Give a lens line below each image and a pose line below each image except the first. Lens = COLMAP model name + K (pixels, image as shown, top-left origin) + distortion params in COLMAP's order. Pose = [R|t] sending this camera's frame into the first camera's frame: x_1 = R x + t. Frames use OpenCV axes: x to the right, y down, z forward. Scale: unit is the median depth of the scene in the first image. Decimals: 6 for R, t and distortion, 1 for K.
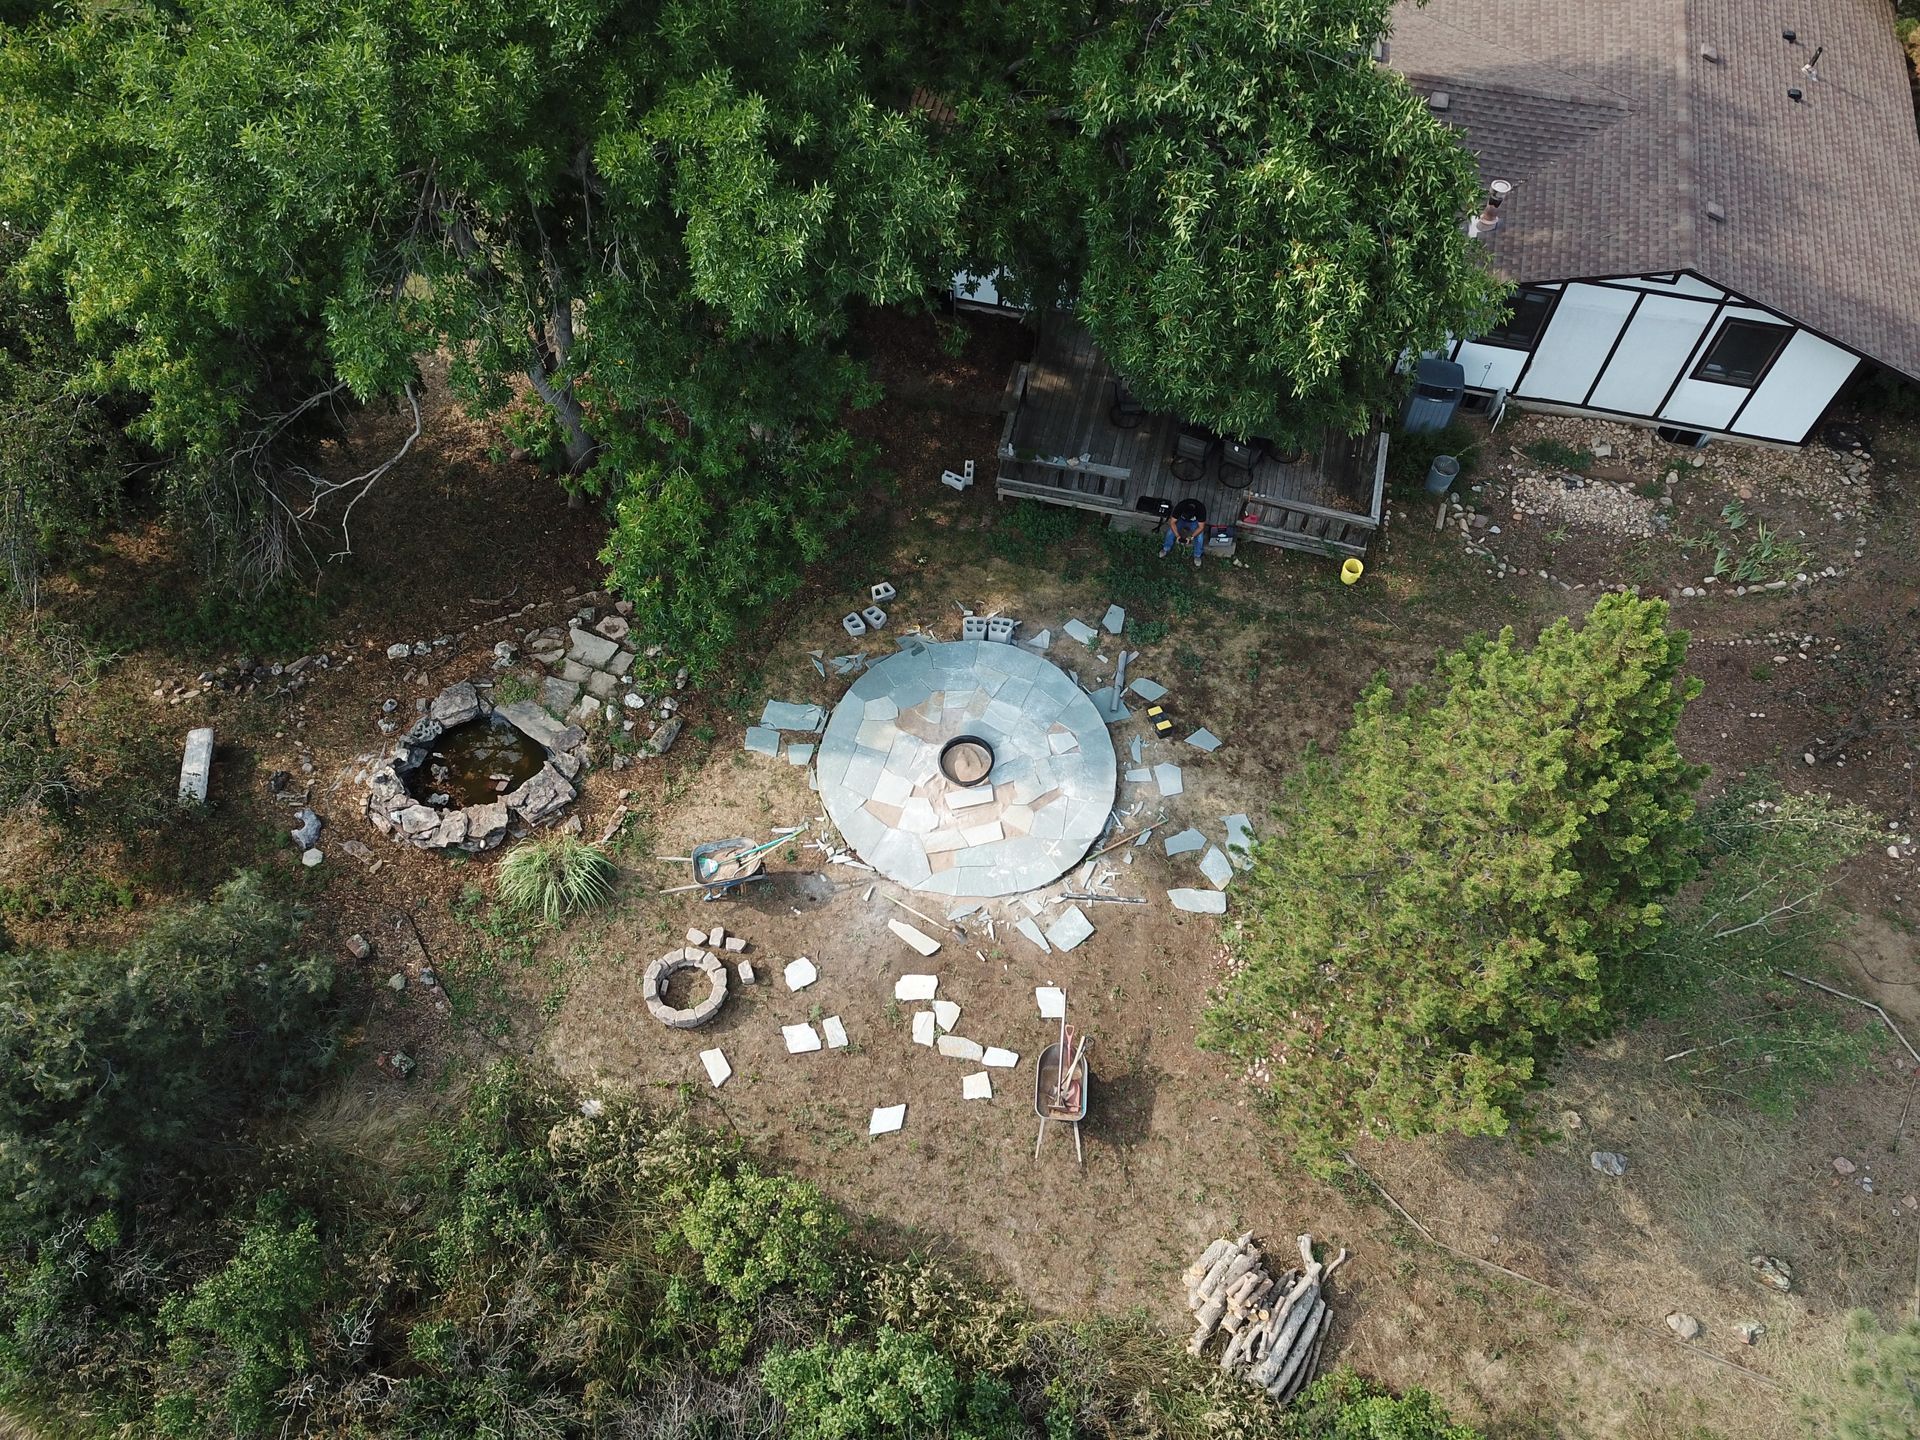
lens RADIAL K [[1466.7, 0, 940.6], [0, 1466.7, 726.4], [0, 0, 1]] dist [-0.003105, 0.000531]
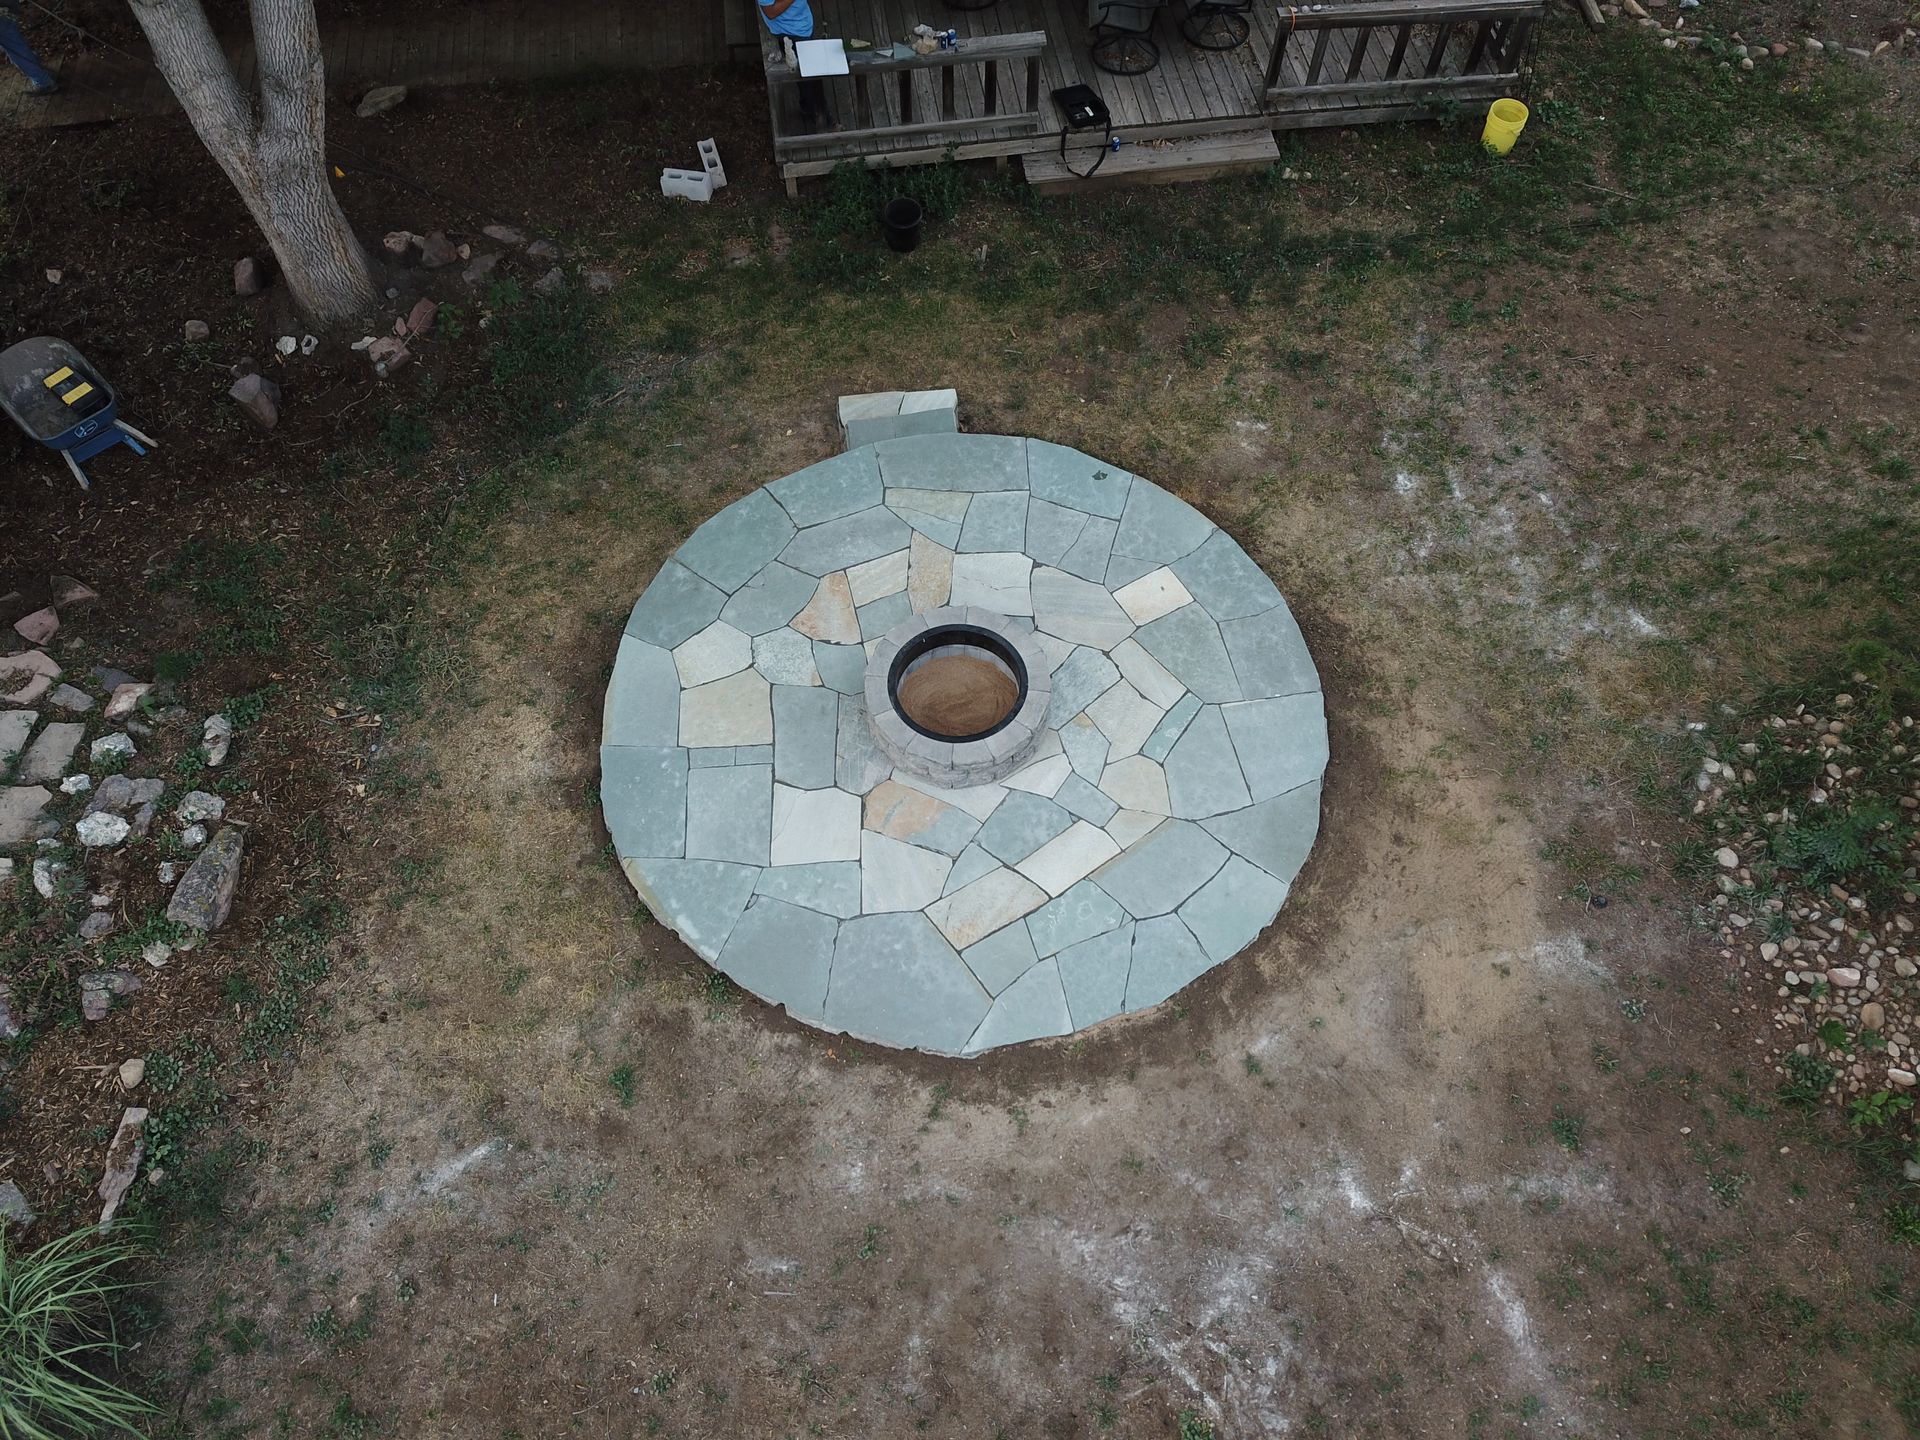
lens RADIAL K [[1466.7, 0, 944.1], [0, 1466.7, 731.4], [0, 0, 1]] dist [-0.003105, 0.000531]
pose [[0.933674, -0.318412, 0.163912, -0.058426], [0.317709, 0.947675, 0.031202, 0.018291], [-0.165270, 0.022944, 0.985981, 0.610178]]
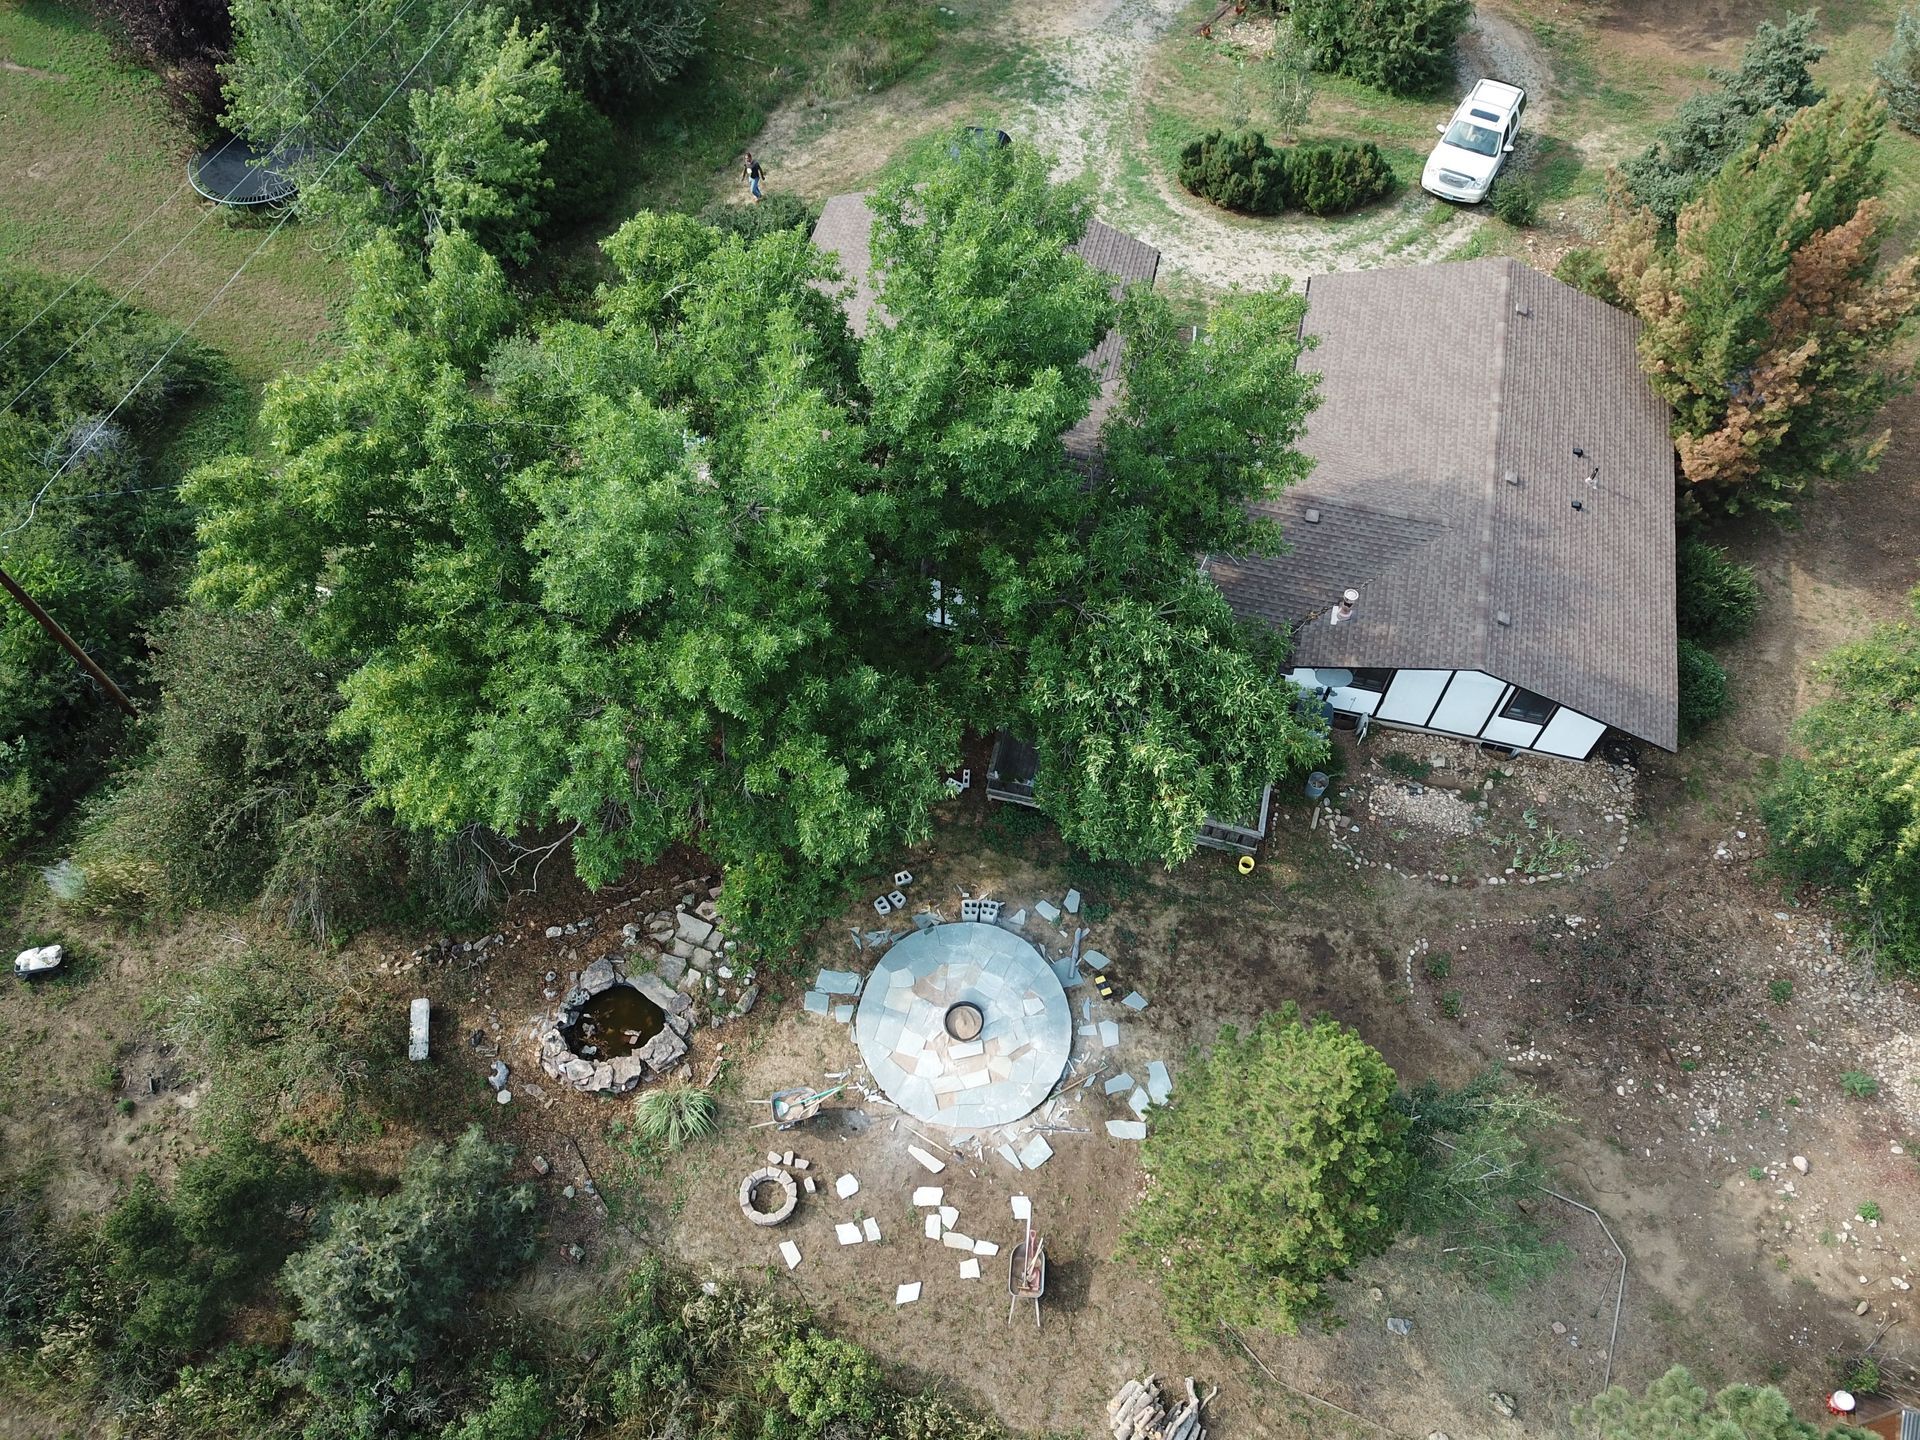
lens RADIAL K [[1466.7, 0, 944.1], [0, 1466.7, 718.1], [0, 0, 1]] dist [-0.003105, 0.000531]
pose [[0.999995, 0.000984, -0.003032, 0.002871], [-0.001006, 0.999973, -0.007226, -0.264833], [0.003025, 0.007229, 0.999969, -0.419515]]
